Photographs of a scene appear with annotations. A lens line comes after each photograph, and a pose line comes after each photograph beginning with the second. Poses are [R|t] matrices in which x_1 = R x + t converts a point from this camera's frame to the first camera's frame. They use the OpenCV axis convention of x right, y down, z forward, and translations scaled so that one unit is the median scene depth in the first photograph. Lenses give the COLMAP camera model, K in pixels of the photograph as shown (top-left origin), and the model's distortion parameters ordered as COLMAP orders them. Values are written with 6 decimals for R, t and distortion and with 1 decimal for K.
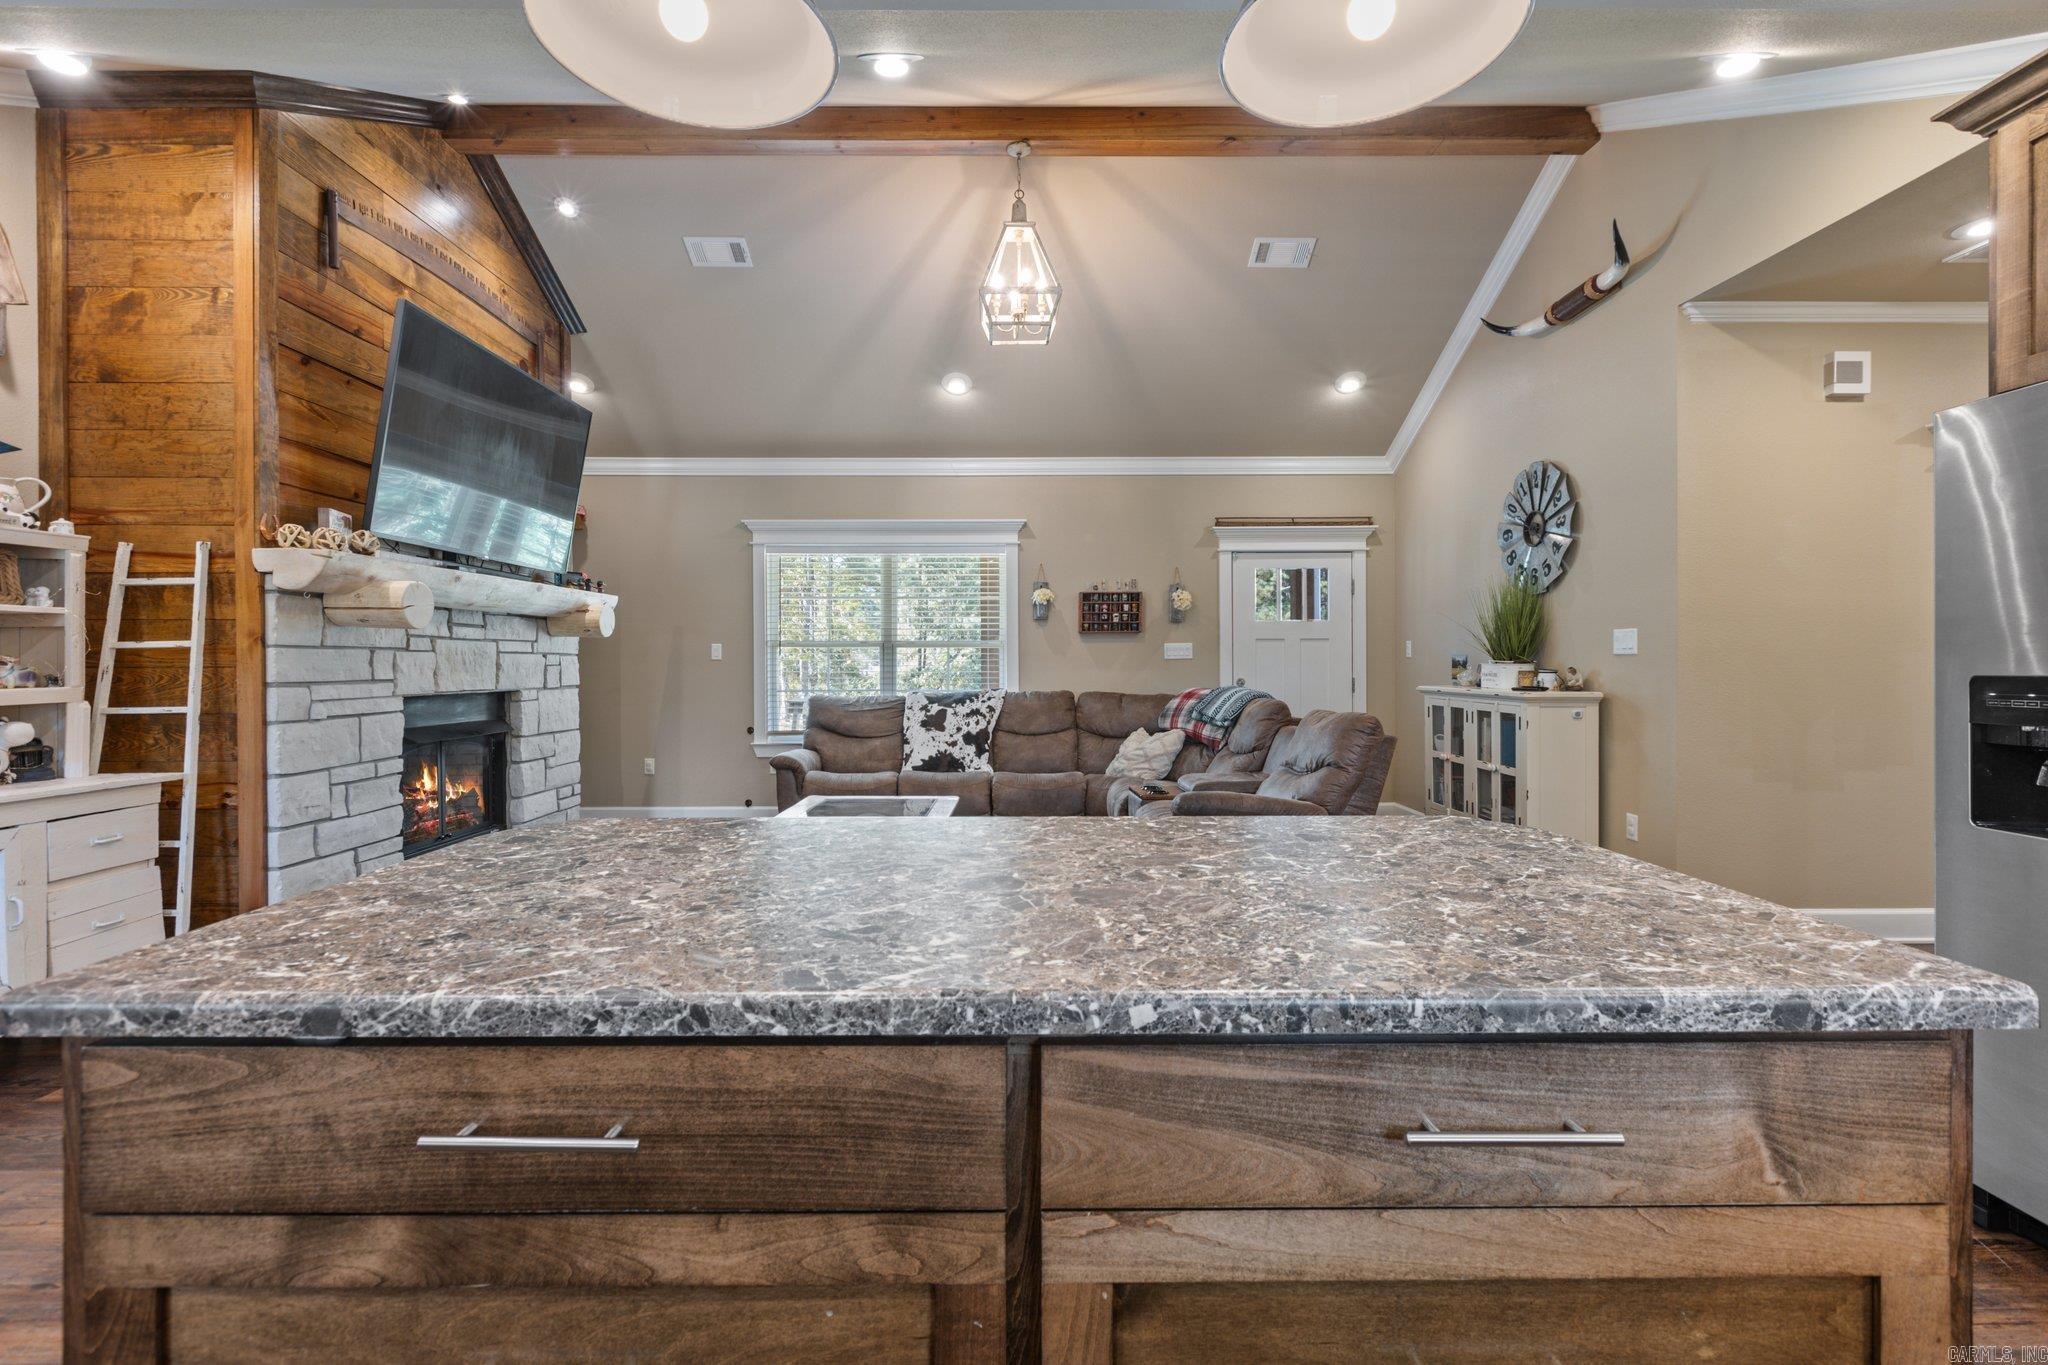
lens RADIAL K [[924.4, 0, 1028.5], [0, 924.4, 662.9], [0, 0, 1]] dist [0.000101, 0.002274]
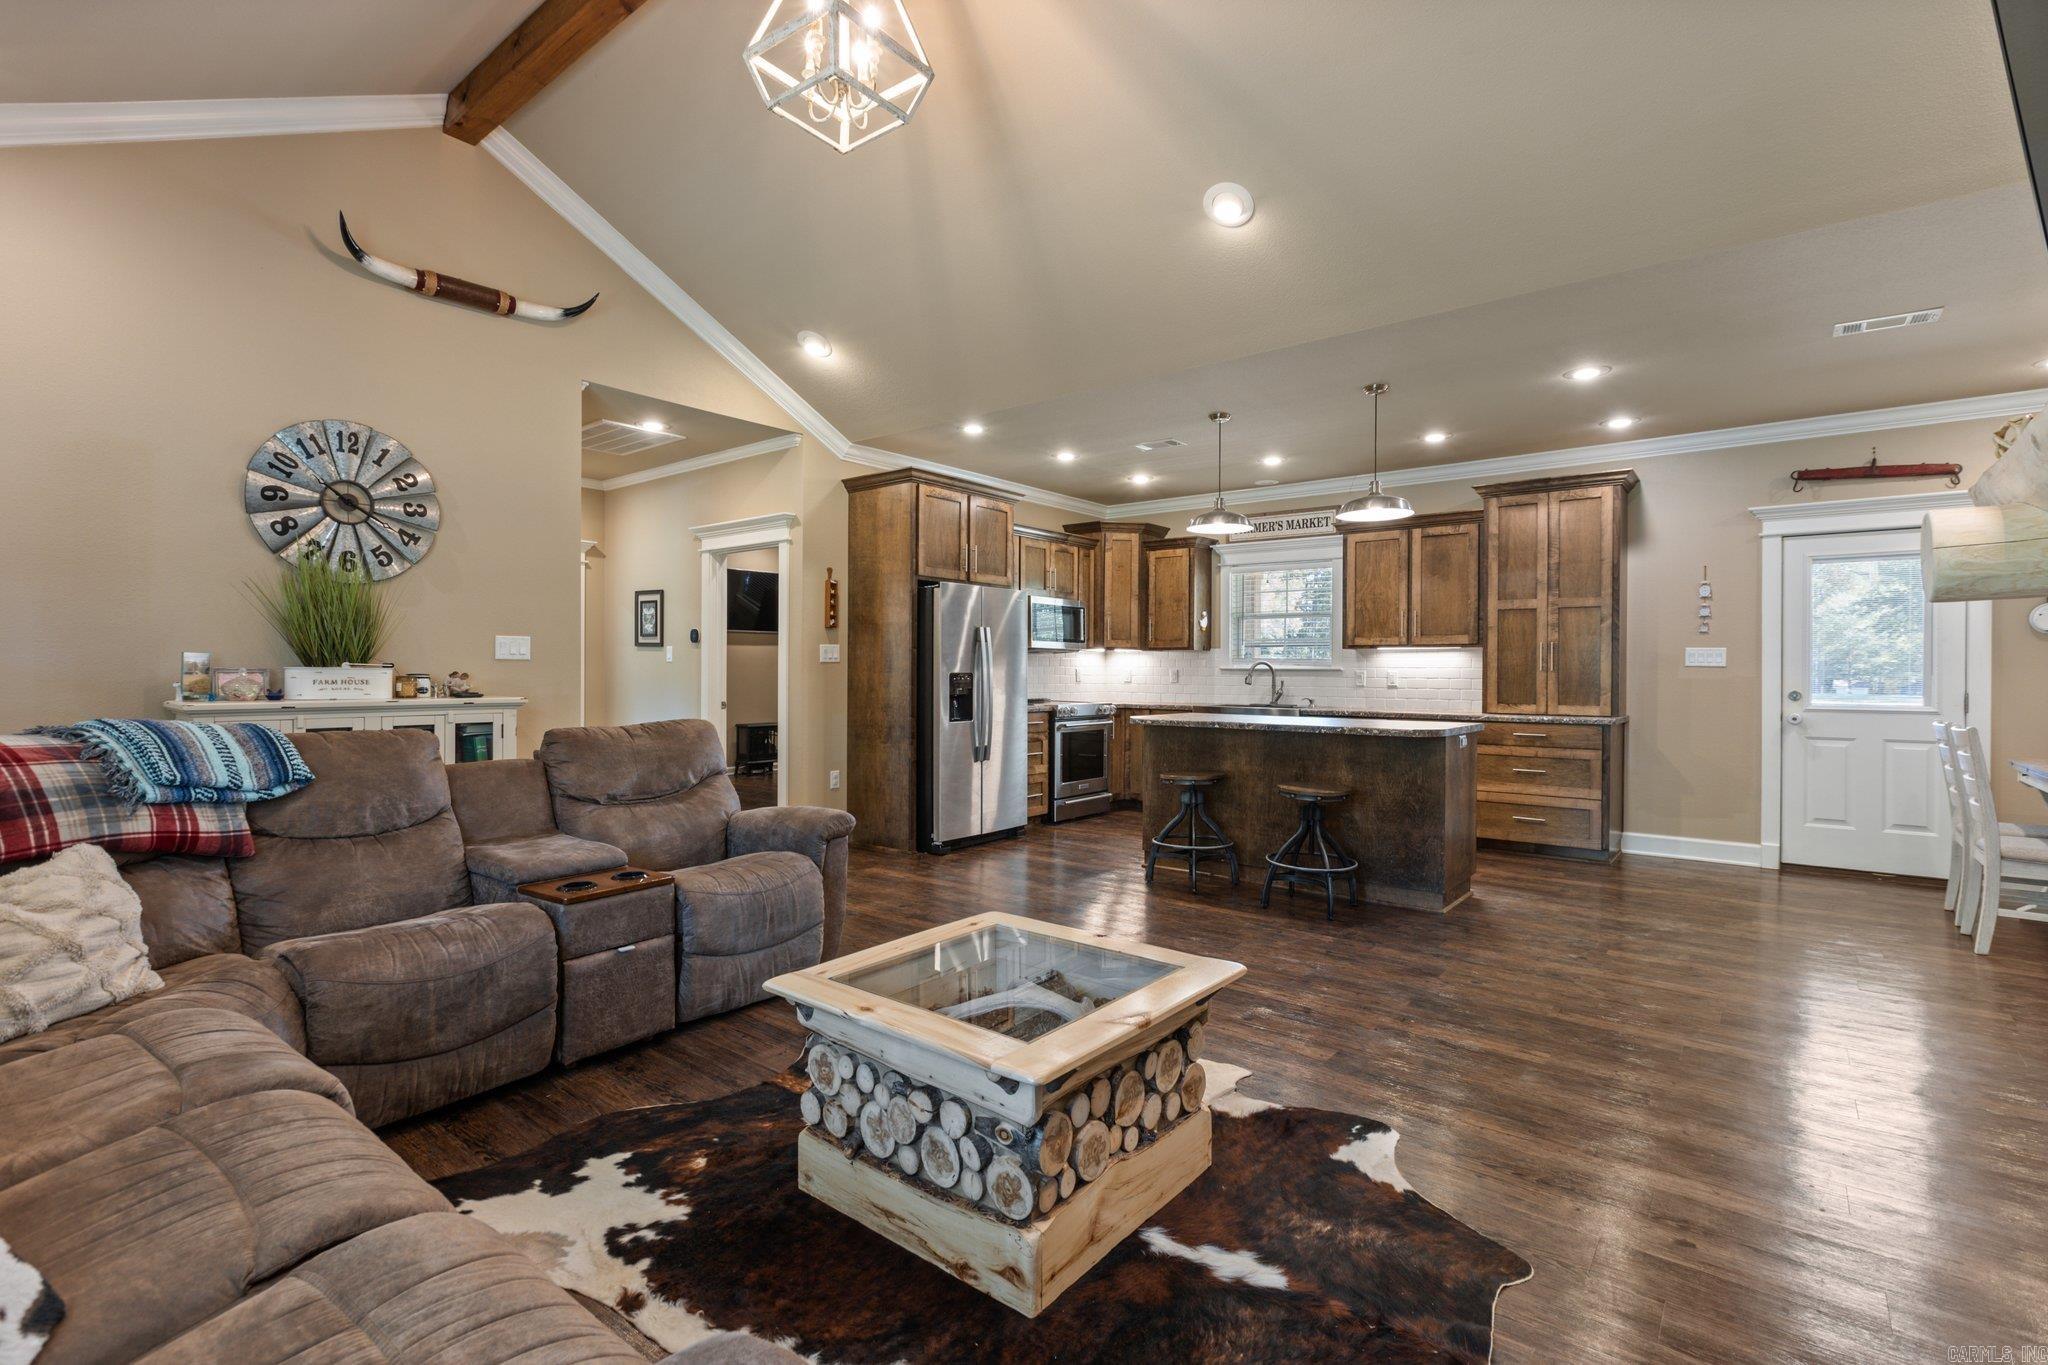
lens RADIAL K [[924.4, 0, 1029.2], [0, 924.4, 680.5], [0, 0, 1]] dist [0.000101, 0.002274]
pose [[-0.768536, -0.007930, 0.639758, -0.405129], [-0.001960, 0.999948, 0.010040, 0.002322], [-0.639804, 0.006462, -0.768511, 1.152919]]
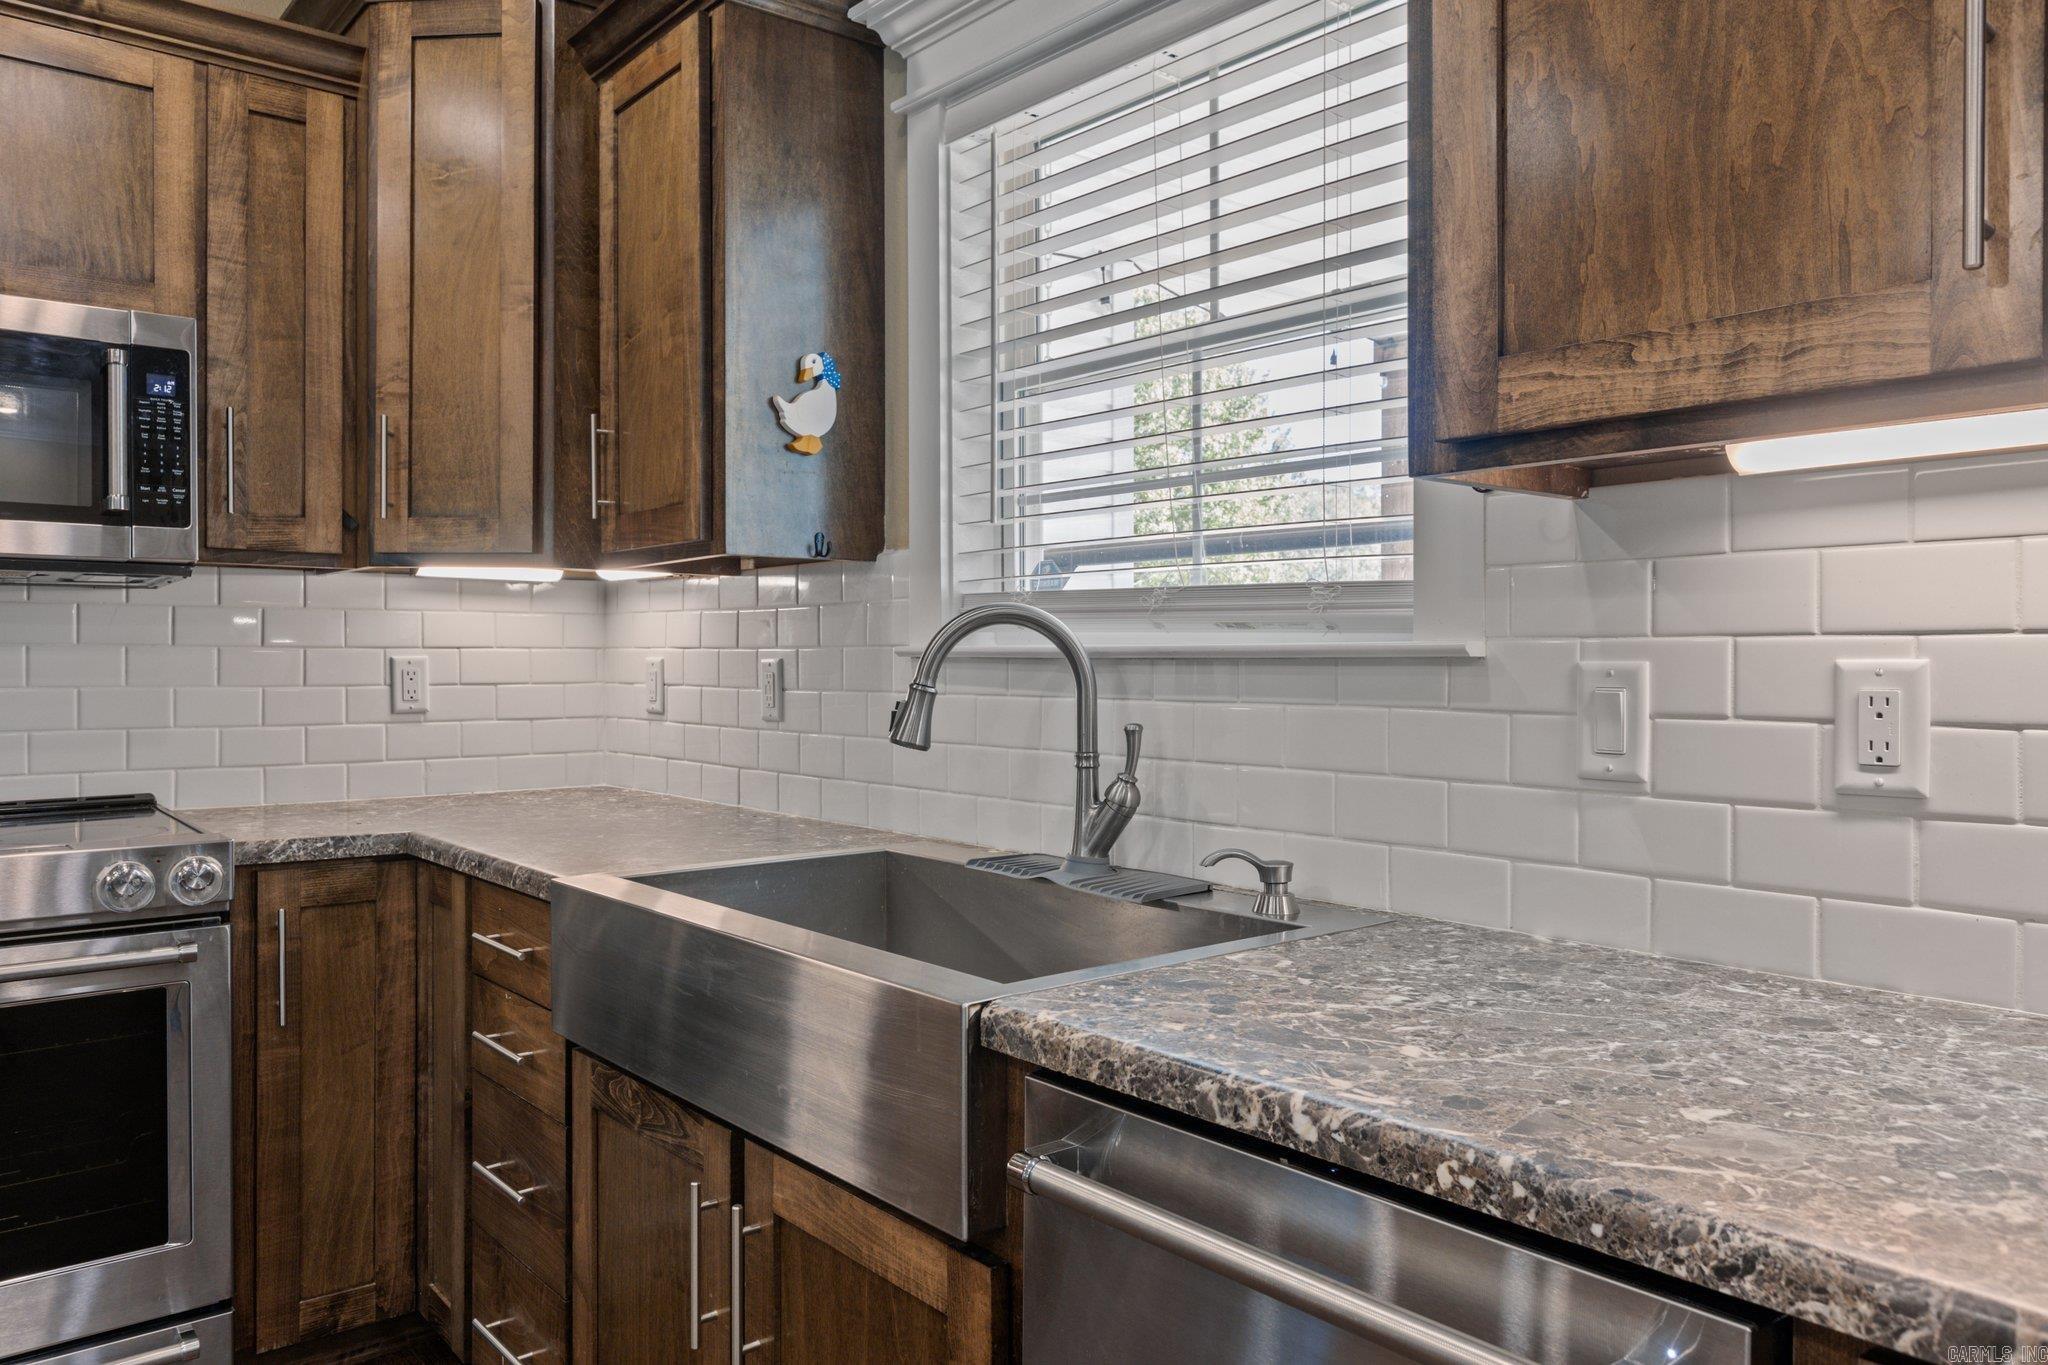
lens RADIAL K [[1447.1, 0, 1008.5], [0, 1447.1, 662.5], [0, 0, 1]] dist [0.005100, 0.002954]
pose [[-0.627195, 0.000809, 0.778862, -0.054685], [0.005021, 0.999983, 0.003005, -0.000231], [-0.778846, 0.005796, -0.627188, 0.067116]]
